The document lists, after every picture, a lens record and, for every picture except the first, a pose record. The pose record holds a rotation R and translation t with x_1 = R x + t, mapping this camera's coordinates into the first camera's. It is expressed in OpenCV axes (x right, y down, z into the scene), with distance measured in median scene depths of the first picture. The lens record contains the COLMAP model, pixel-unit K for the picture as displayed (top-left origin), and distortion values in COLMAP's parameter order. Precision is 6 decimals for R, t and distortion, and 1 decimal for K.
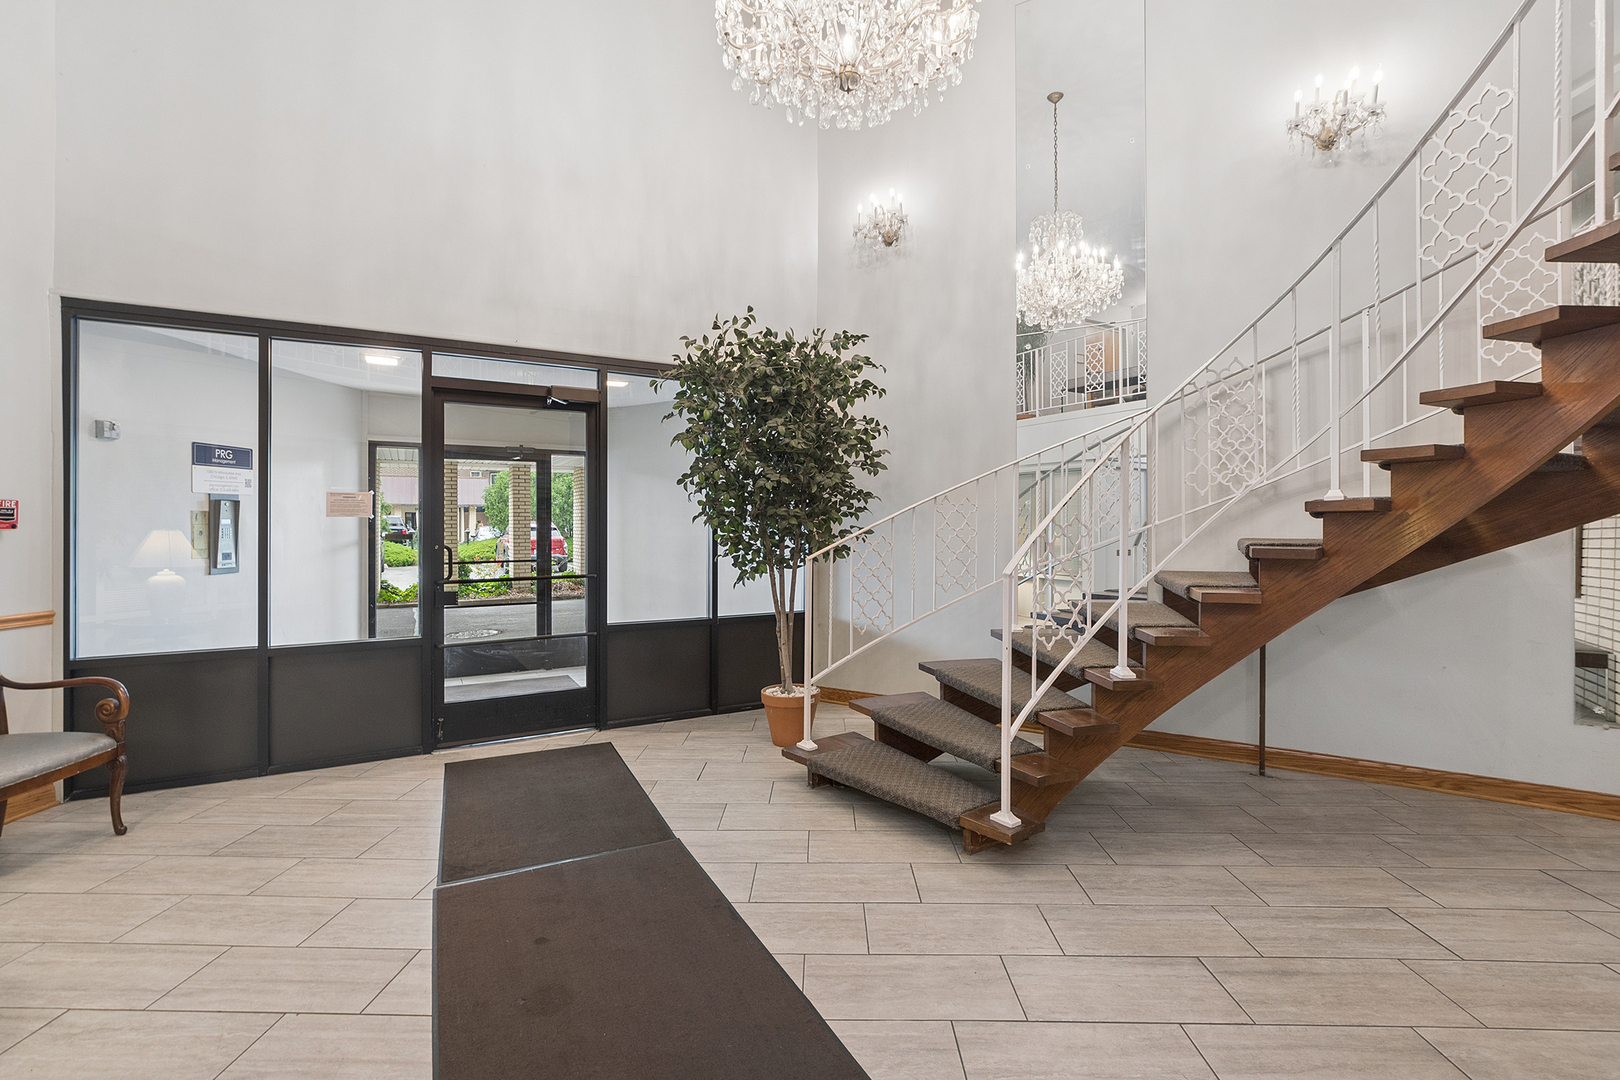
lens RADIAL K [[722.4, 0, 807.3], [0, 722.4, 534.5], [0, 0, 1]] dist [0.016132, 0.000559]
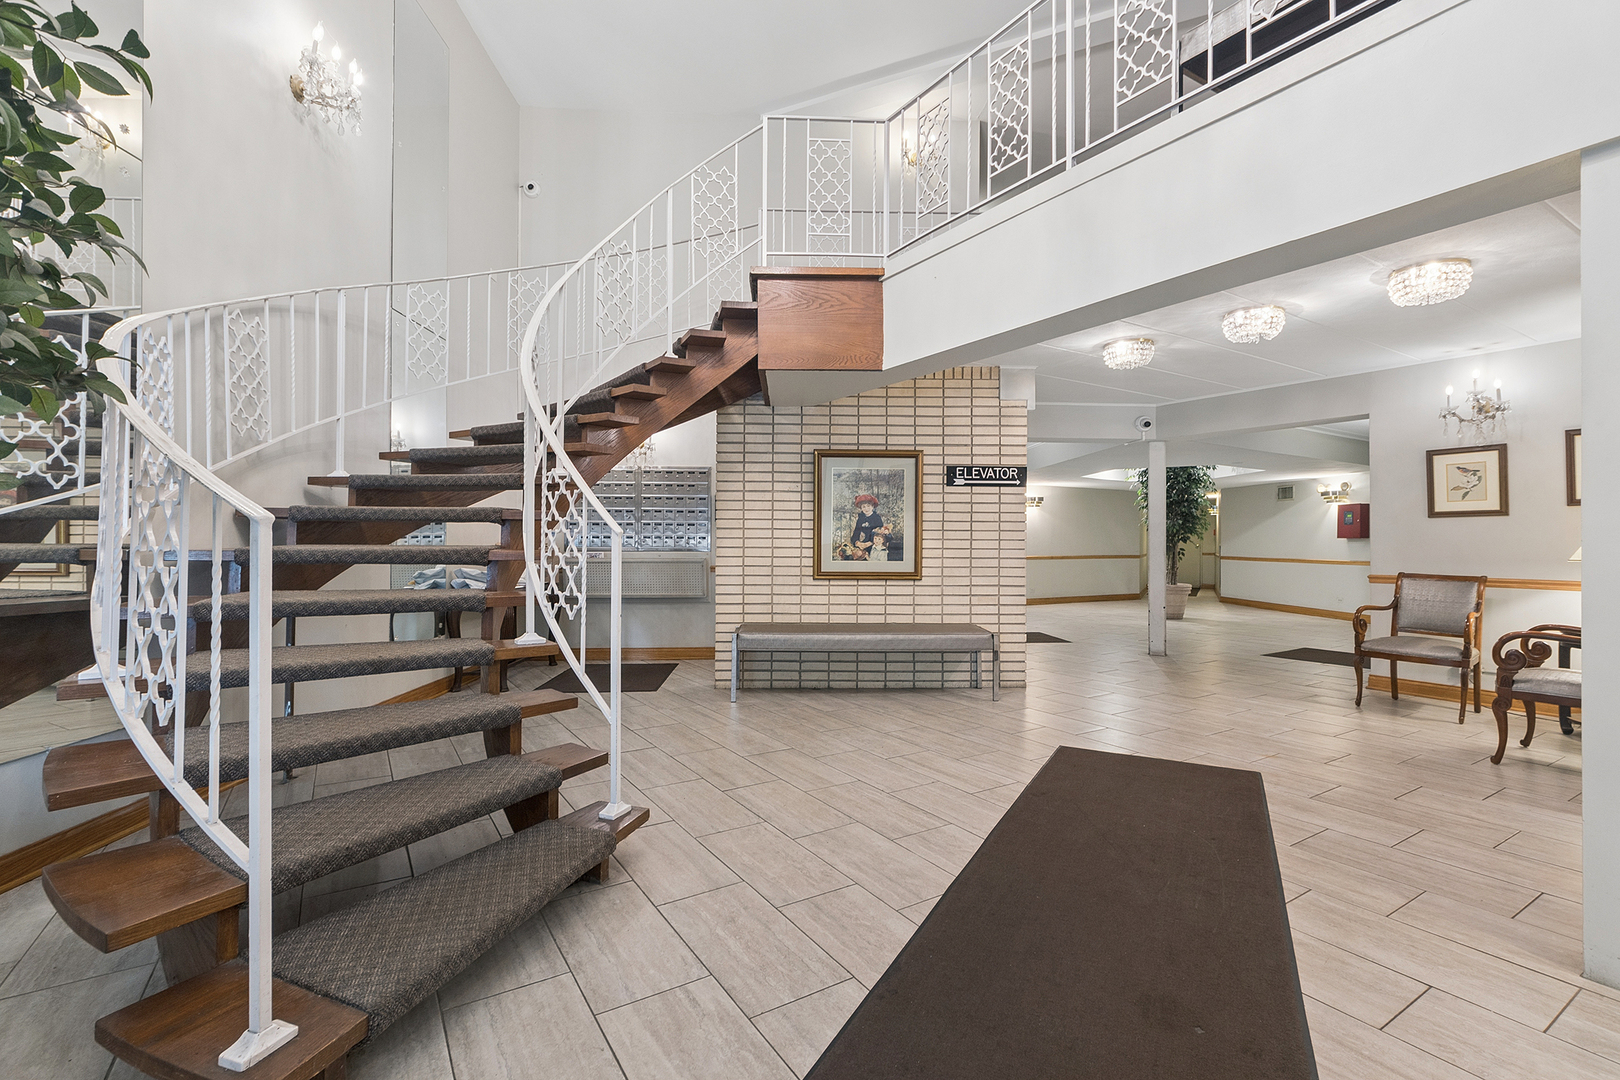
lens RADIAL K [[722.4, 0, 804.7], [0, 722.4, 535.9], [0, 0, 1]] dist [0.016132, 0.000559]
pose [[-0.550159, 0.003045, 0.835054, -0.747302], [0.000066, 0.999994, -0.003603, 0.075417], [-0.835060, -0.001927, -0.550156, 1.628172]]
